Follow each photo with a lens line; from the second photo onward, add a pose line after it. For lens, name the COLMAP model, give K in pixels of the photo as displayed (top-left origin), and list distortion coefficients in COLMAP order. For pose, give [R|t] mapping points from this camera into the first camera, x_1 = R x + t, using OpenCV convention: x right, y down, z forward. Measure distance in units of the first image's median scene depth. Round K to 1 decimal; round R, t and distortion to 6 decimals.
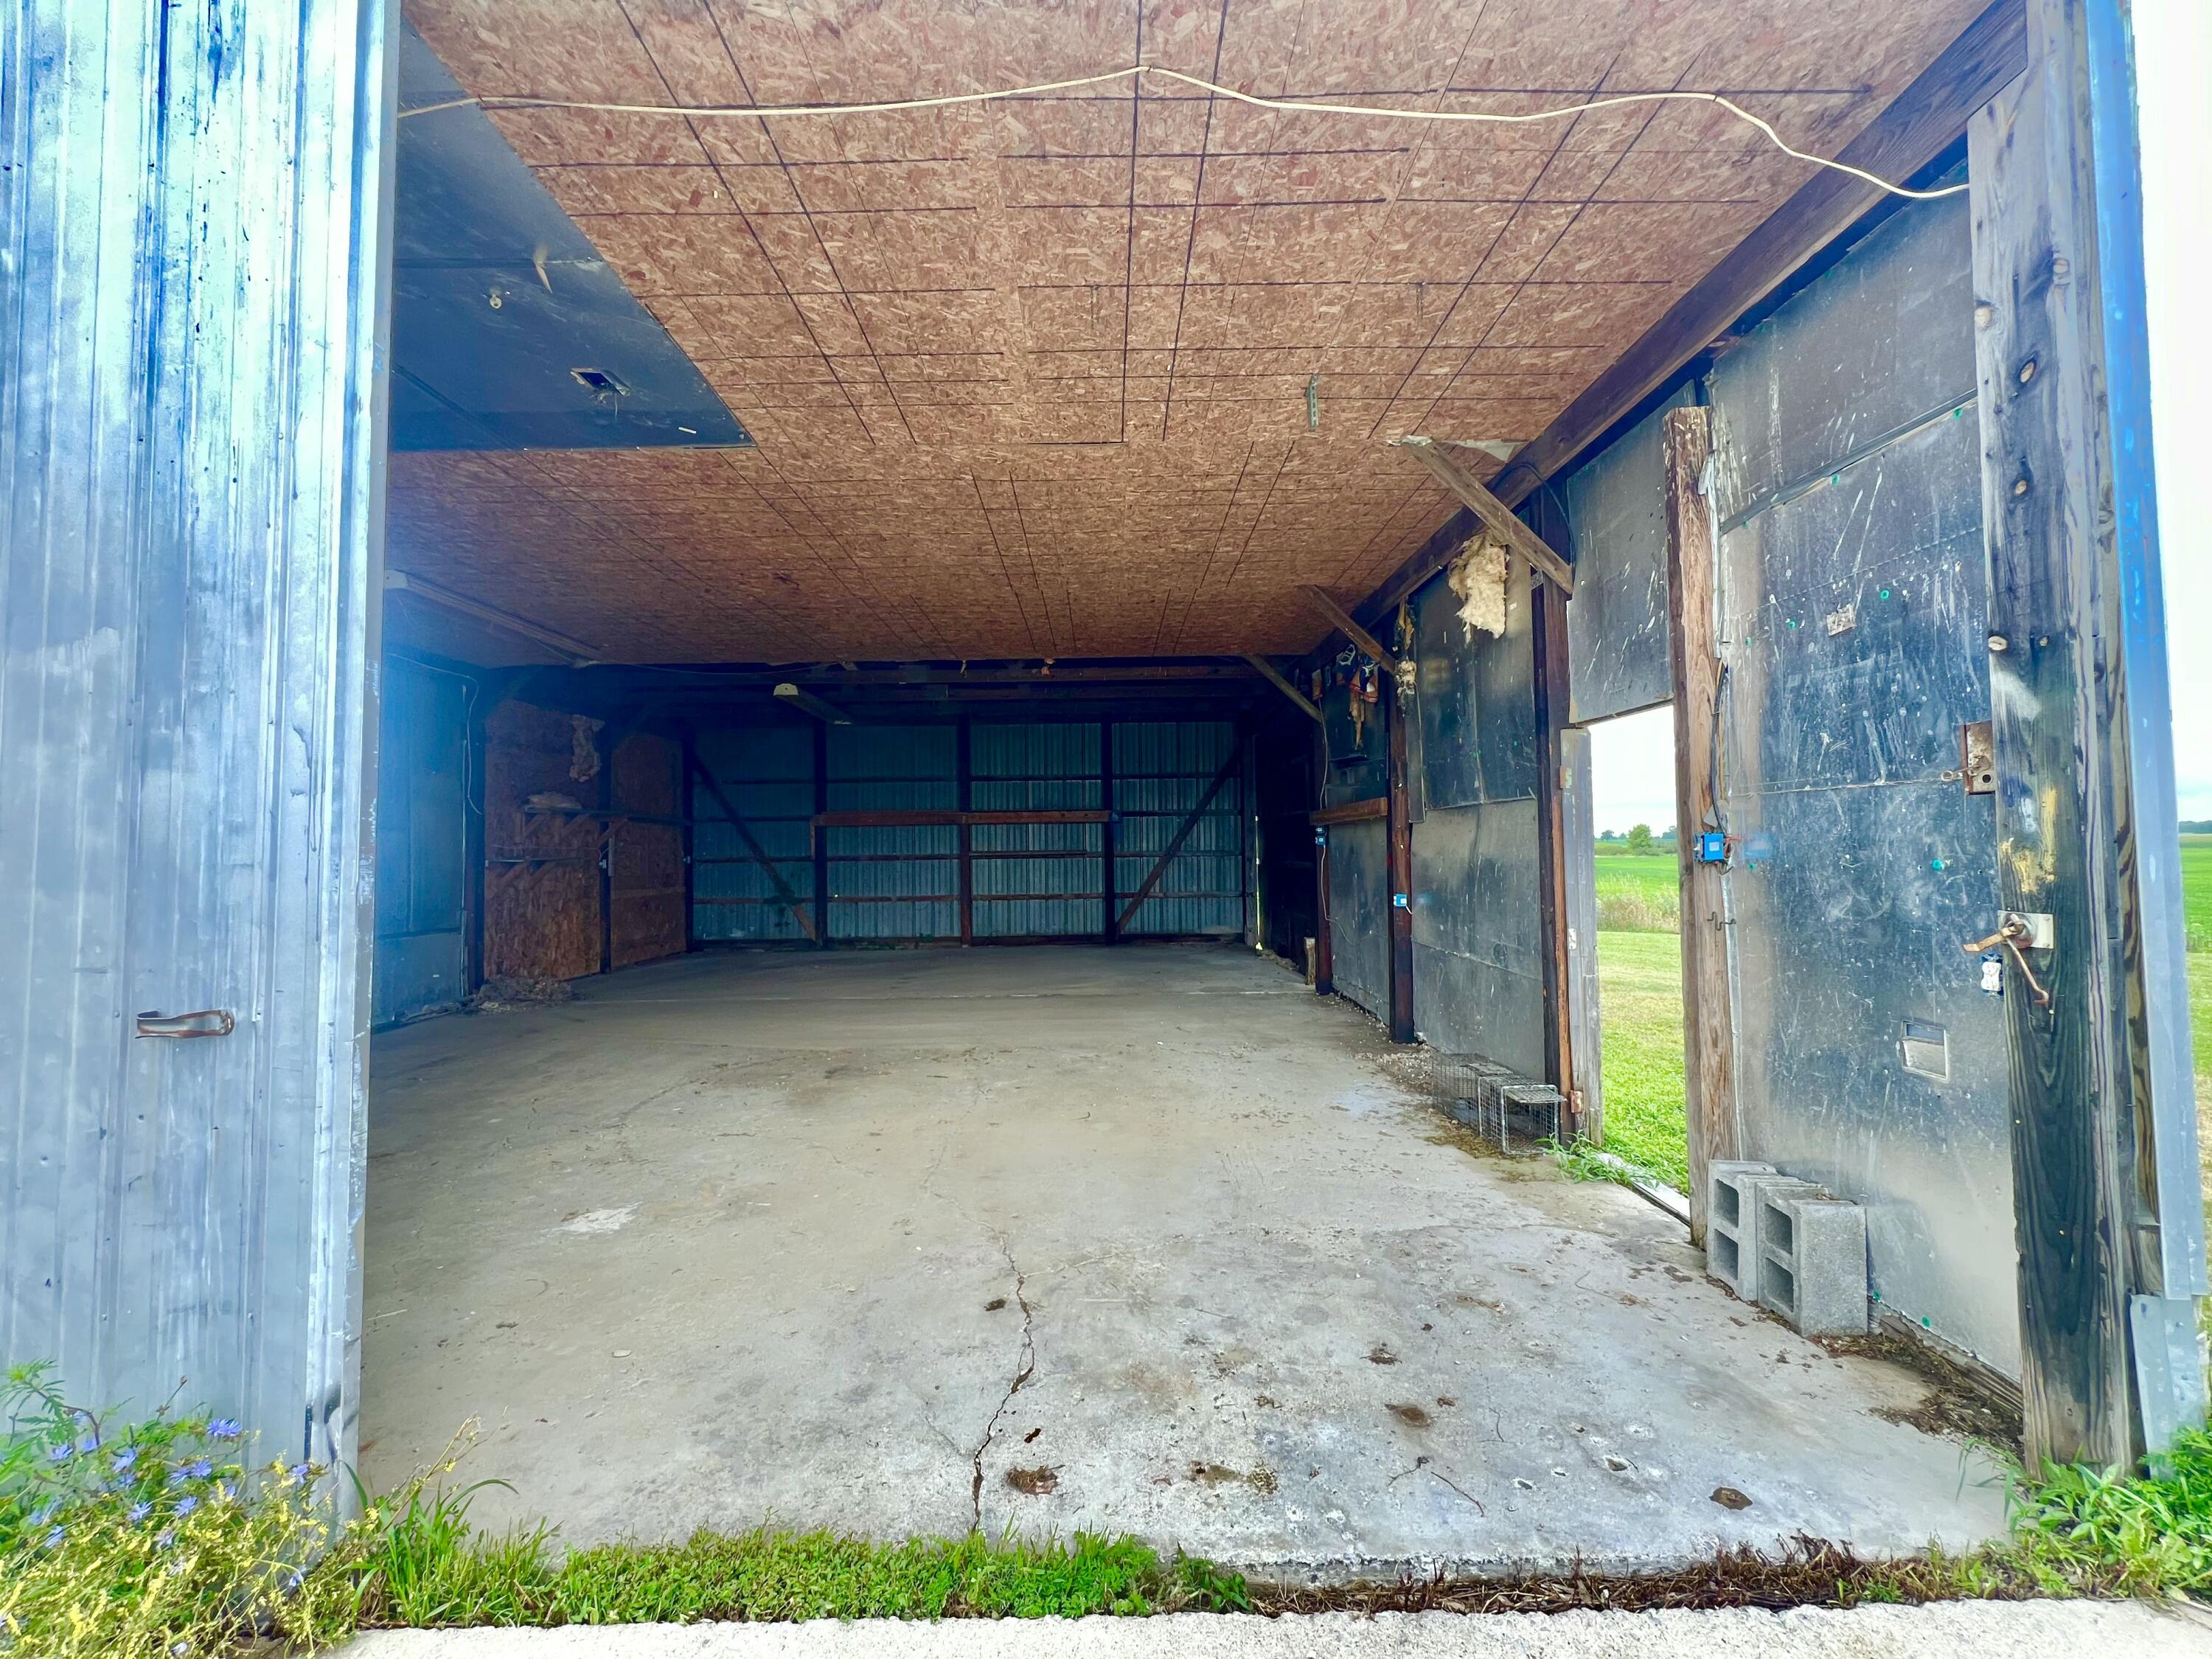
lens RADIAL K [[893.8, 0, 1097.7], [0, 893.8, 821.9], [0, 0, 1]] dist [0.001058, 0.000100]
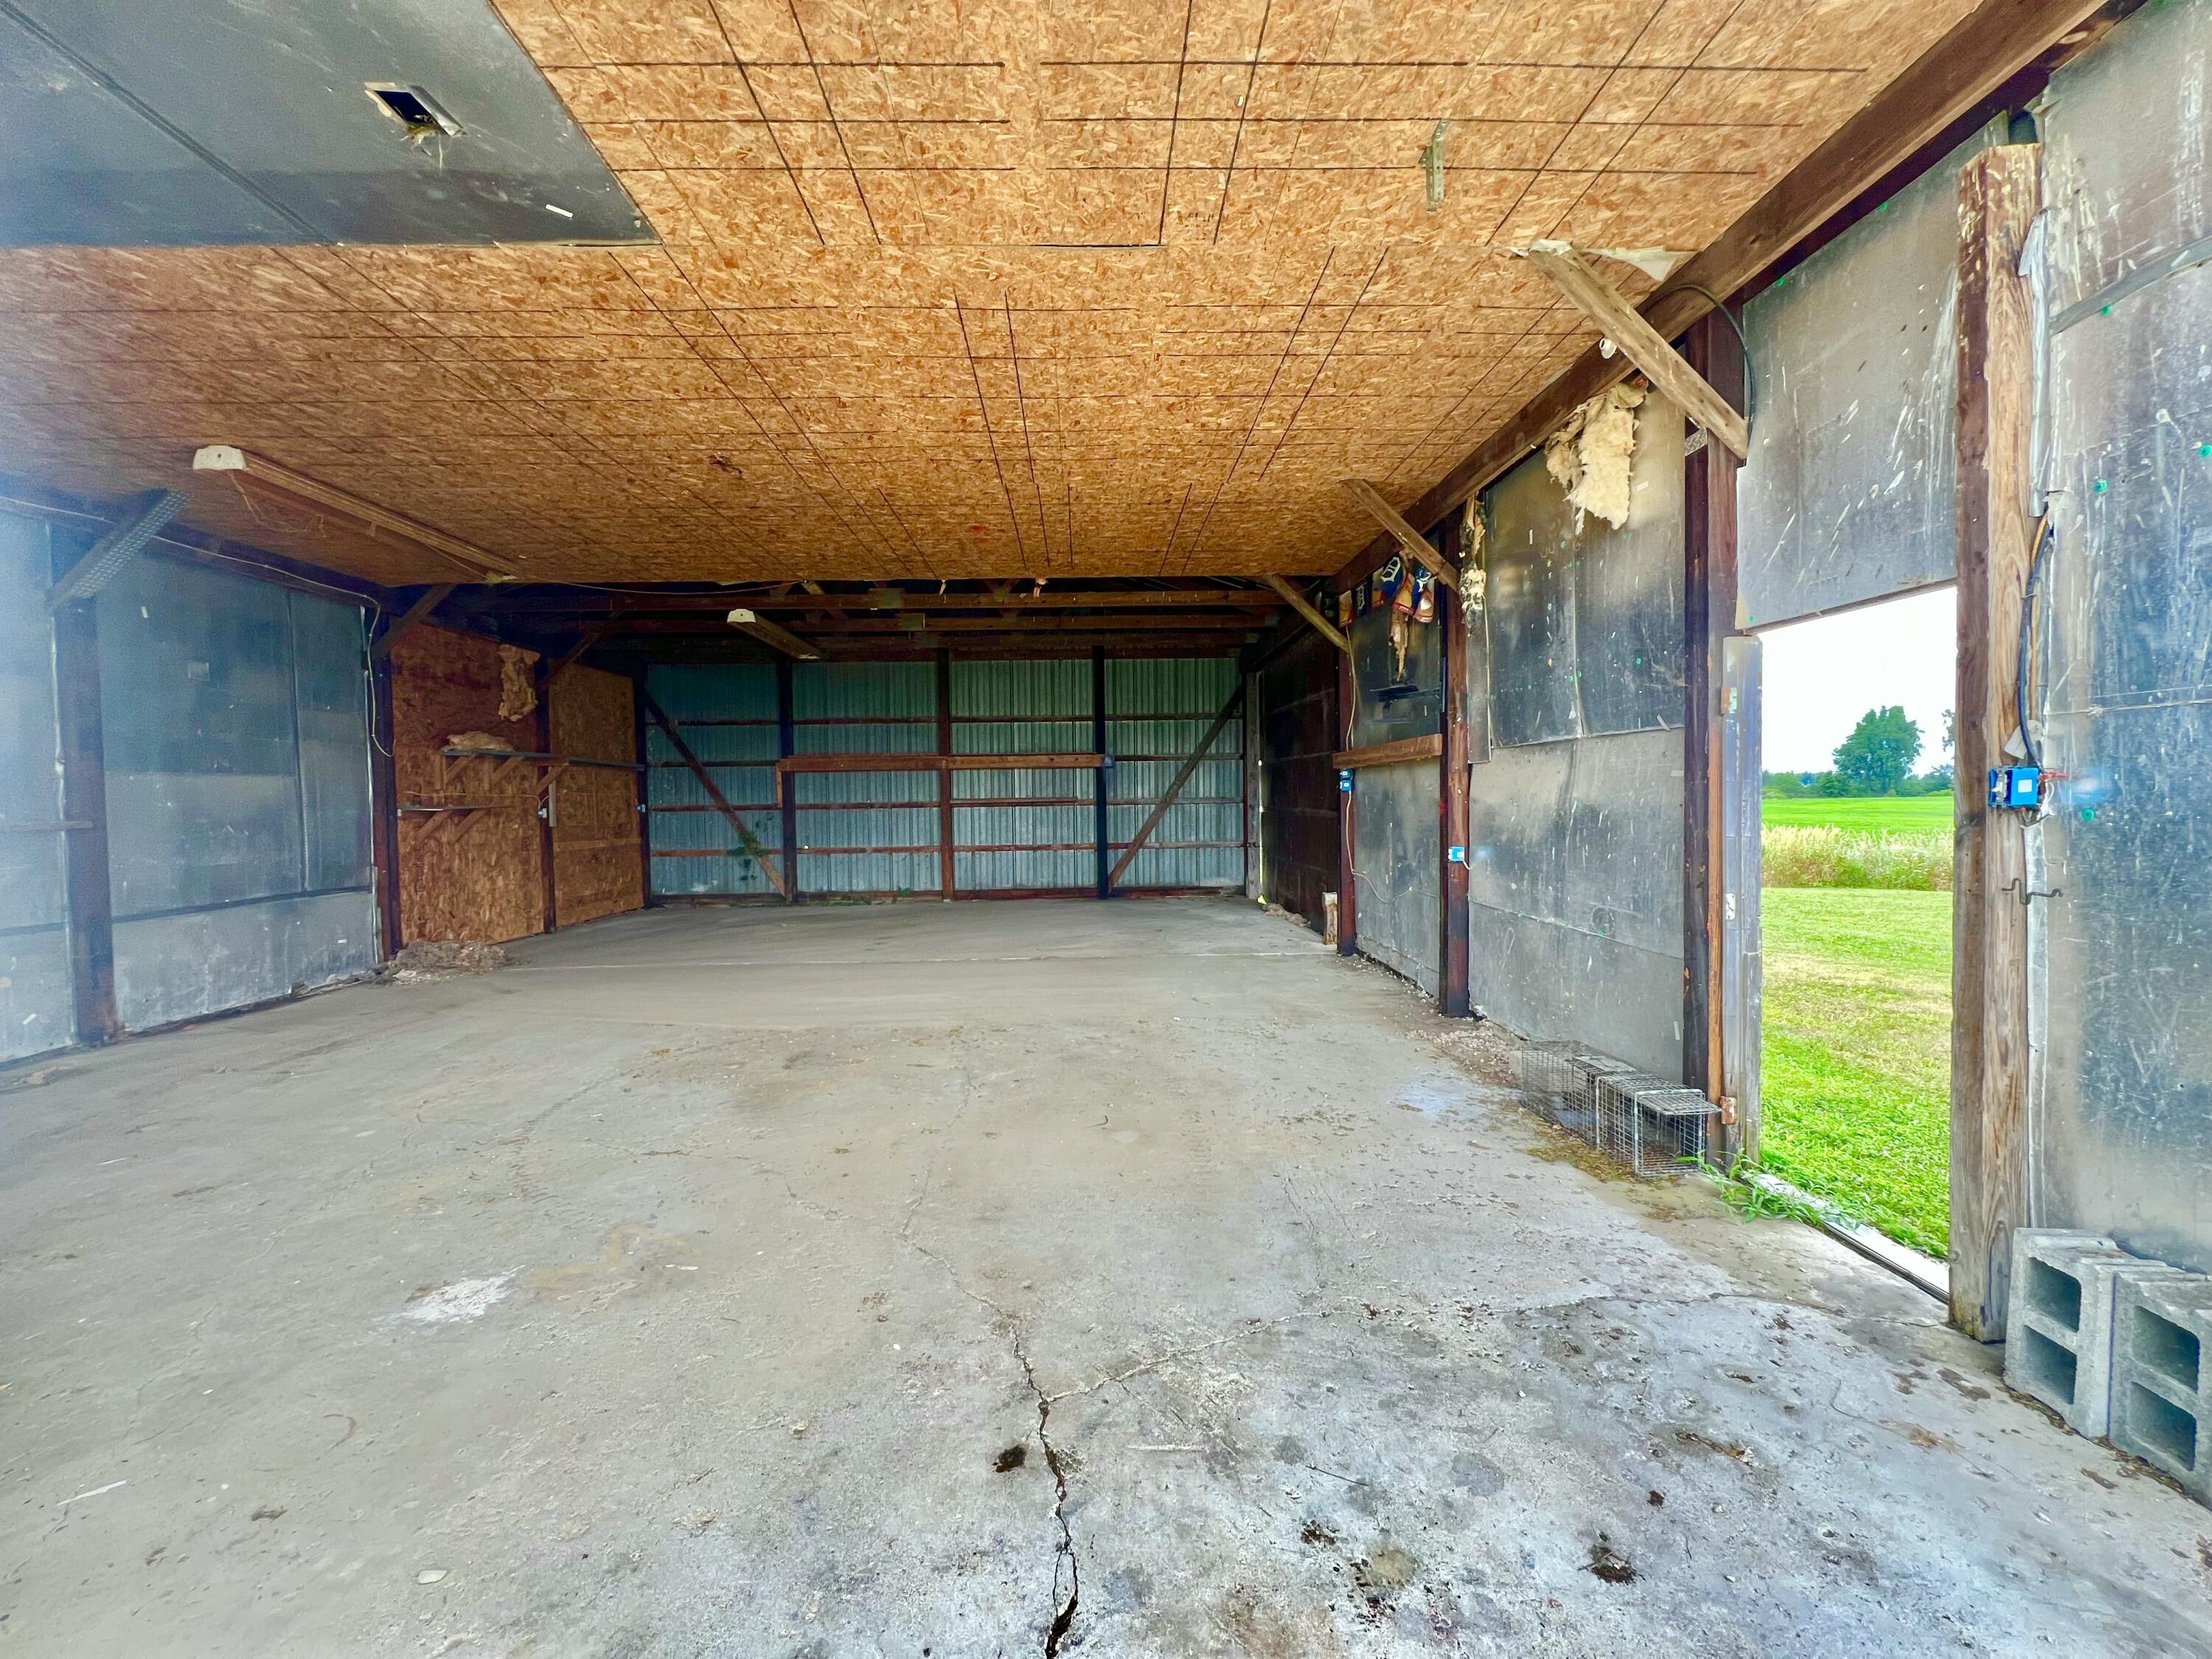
lens RADIAL K [[893.8, 0, 1097.7], [0, 893.8, 821.9], [0, 0, 1]] dist [0.001058, 0.000100]
pose [[0.999717, -0.002029, 0.023719, -0.040503], [0.000647, 0.998309, 0.058120, 0.010178], [-0.023797, -0.058088, 0.998028, 0.223030]]
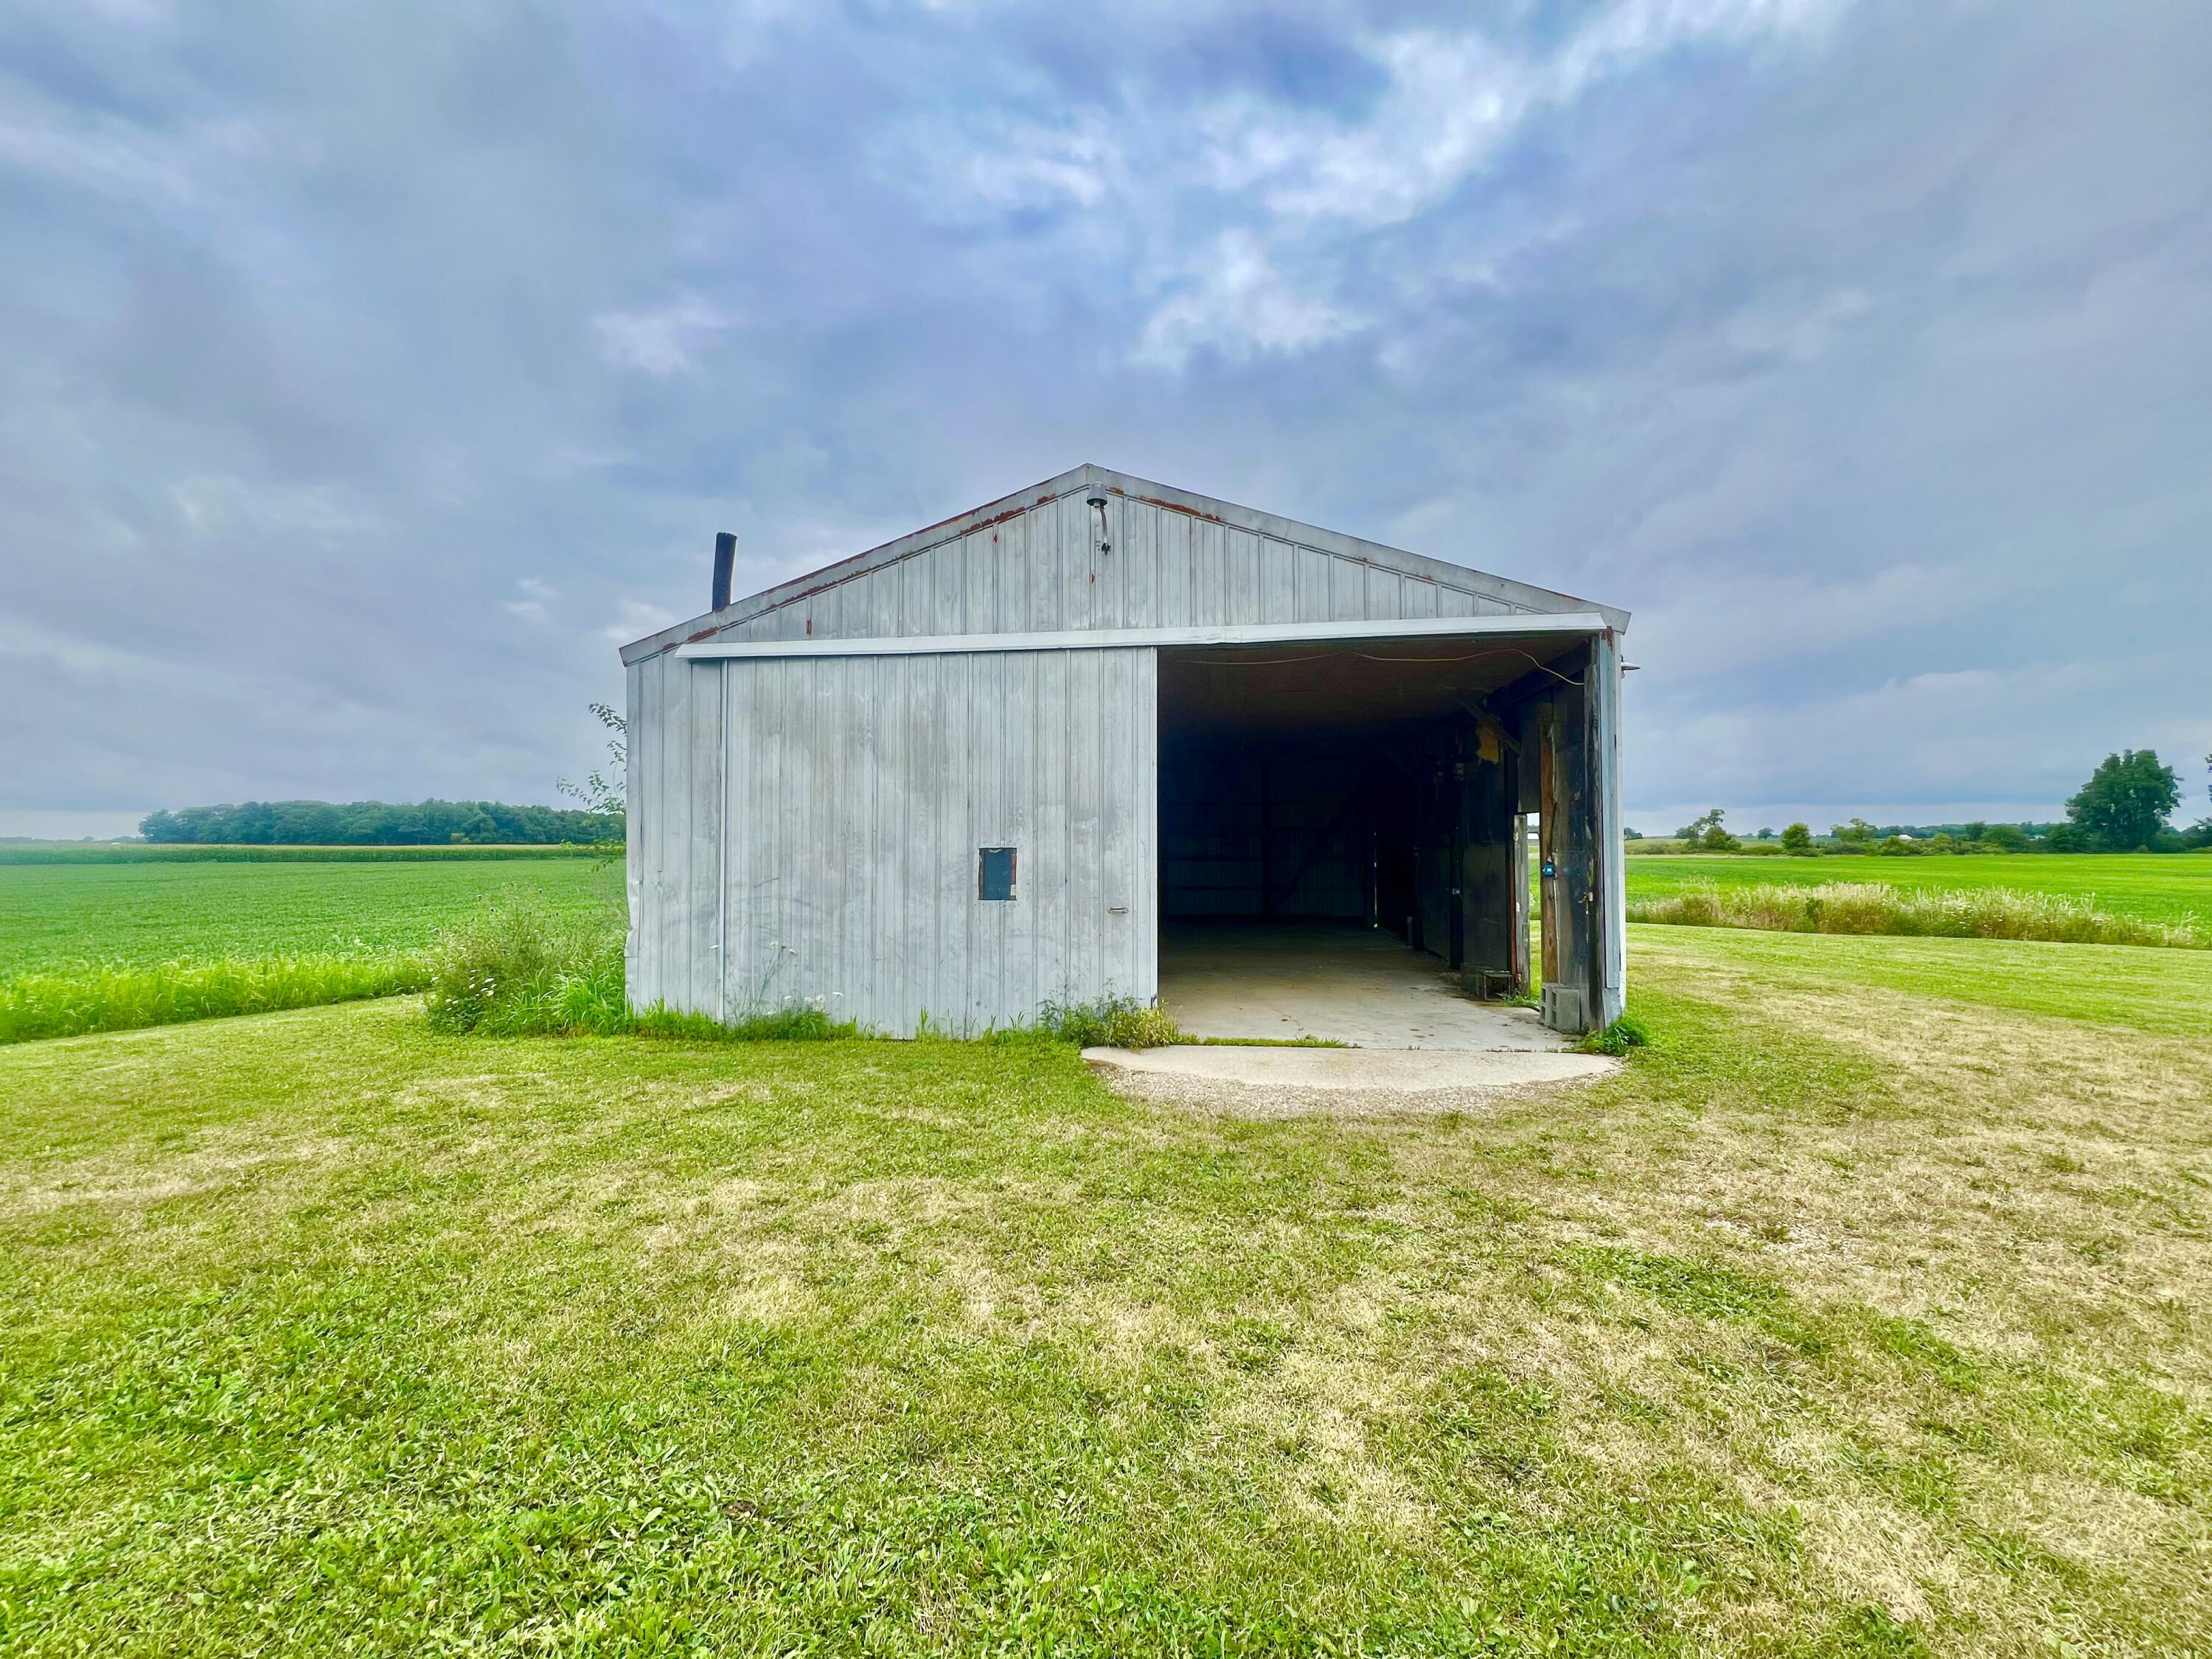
lens RADIAL K [[884.3, 0, 1106.7], [0, 884.3, 812.3], [0, 0, 1]] dist [-0.000025, 0.000373]
pose [[0.992815, 0.004503, -0.119573, -0.226226], [-0.005055, 0.999978, -0.004319, -0.092594], [0.119551, 0.004893, 0.992816, -1.288306]]
